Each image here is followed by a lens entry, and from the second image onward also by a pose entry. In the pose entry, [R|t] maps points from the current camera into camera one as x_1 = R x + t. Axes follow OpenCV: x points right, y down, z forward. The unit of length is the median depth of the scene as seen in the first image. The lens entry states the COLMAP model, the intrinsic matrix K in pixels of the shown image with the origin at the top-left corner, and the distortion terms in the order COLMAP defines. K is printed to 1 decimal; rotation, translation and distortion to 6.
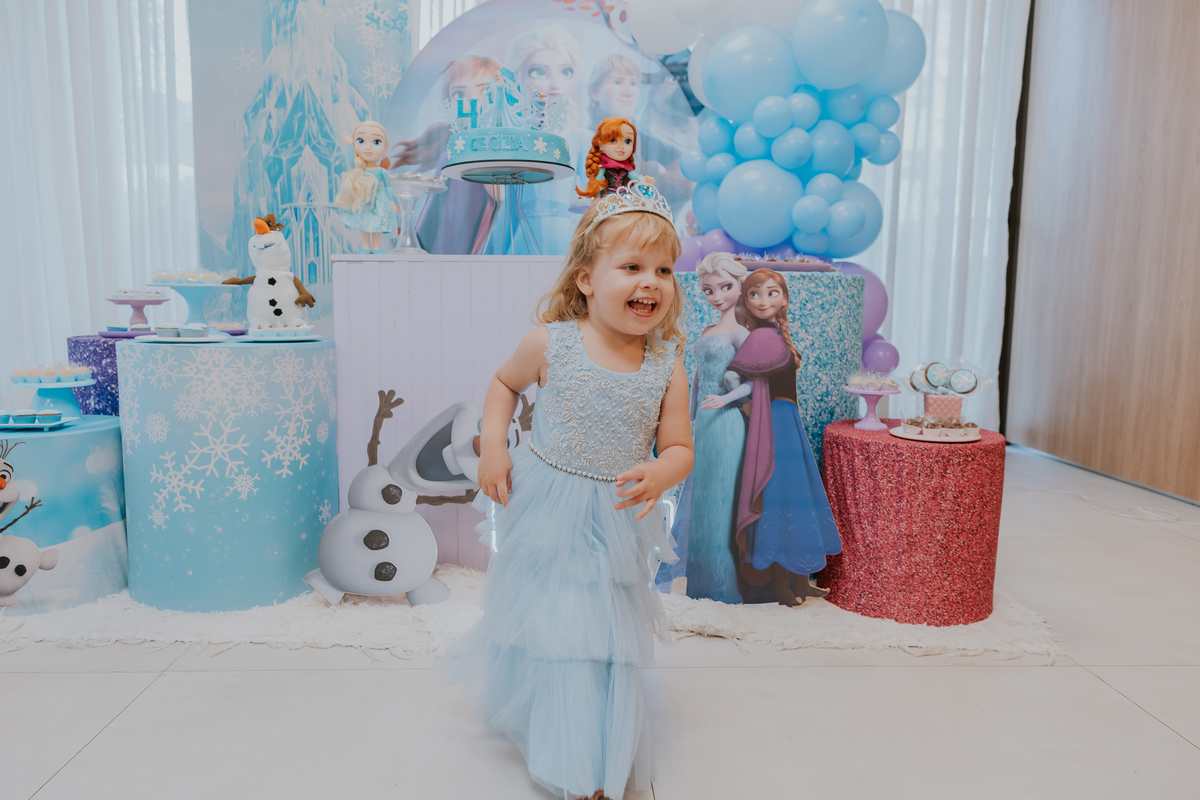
lens RADIAL K [[831.0, 0, 580.0], [0, 831.0, 398.1], [0, 0, 1]] dist [0.000224, 0.007612]
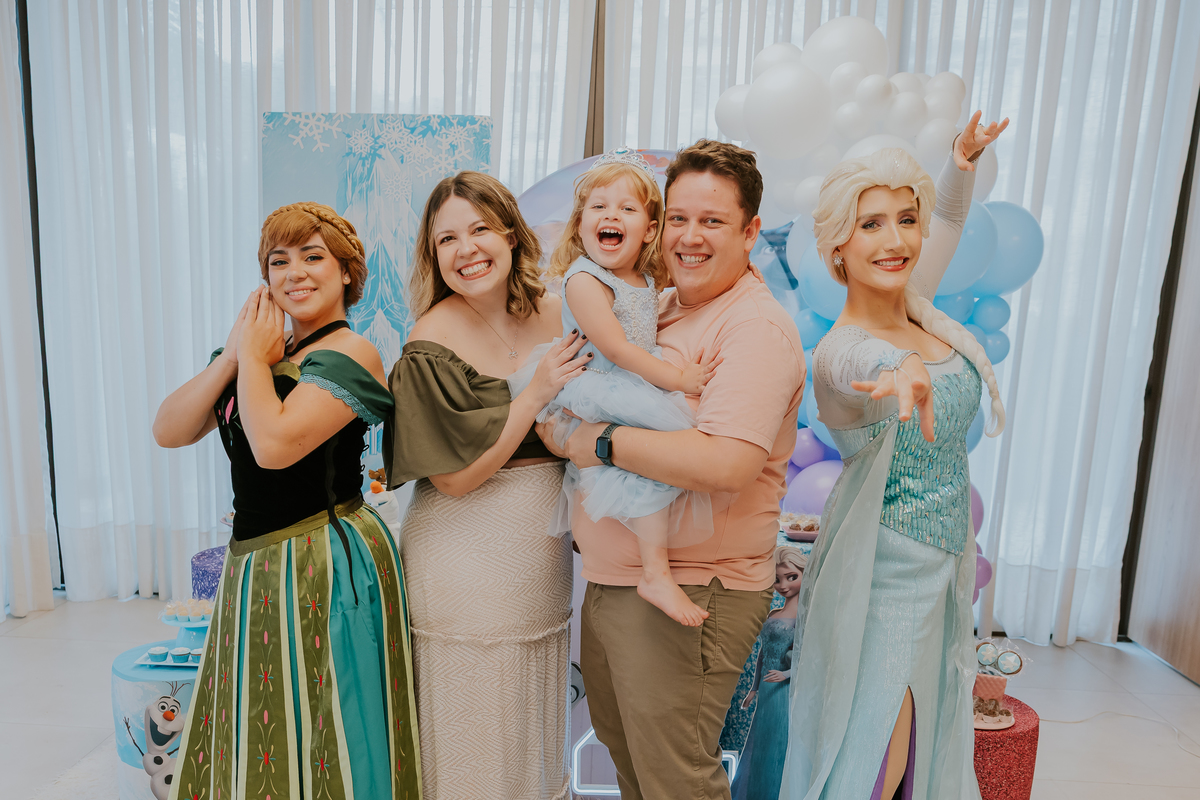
lens RADIAL K [[1093.2, 0, 559.6], [0, 1093.2, 539.5], [0, 0, 1]] dist [-0.002081, 0.003557]
pose [[0.995875, 0.043284, -0.079743, -0.018479], [-0.036509, 0.995751, 0.084545, -0.267543], [0.083064, -0.081285, 0.993224, -0.437789]]
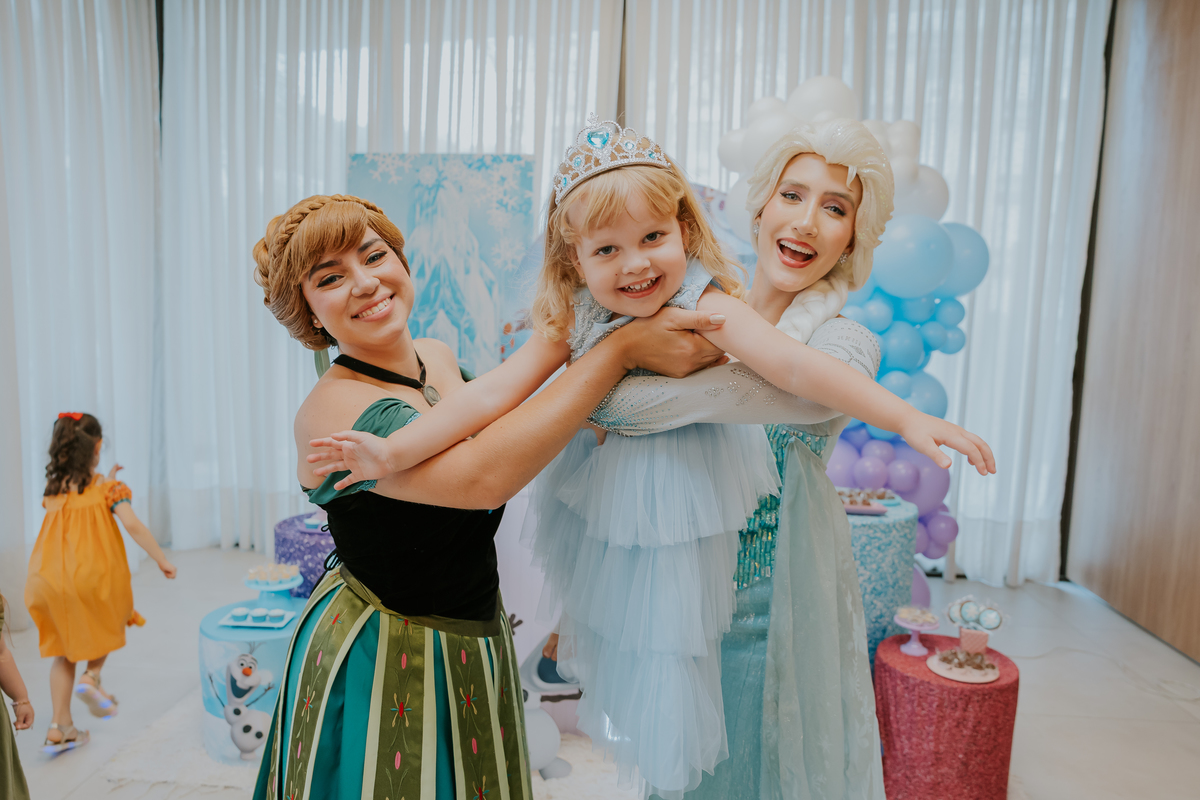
lens RADIAL K [[867.9, 0, 593.3], [0, 867.9, 402.5], [0, 0, 1]] dist [-0.072999, 0.061265]
pose [[0.996387, 0.030123, -0.079408, -0.034793], [-0.030888, 0.999487, -0.008427, -0.298923], [0.079114, 0.010849, 0.996807, -0.302657]]
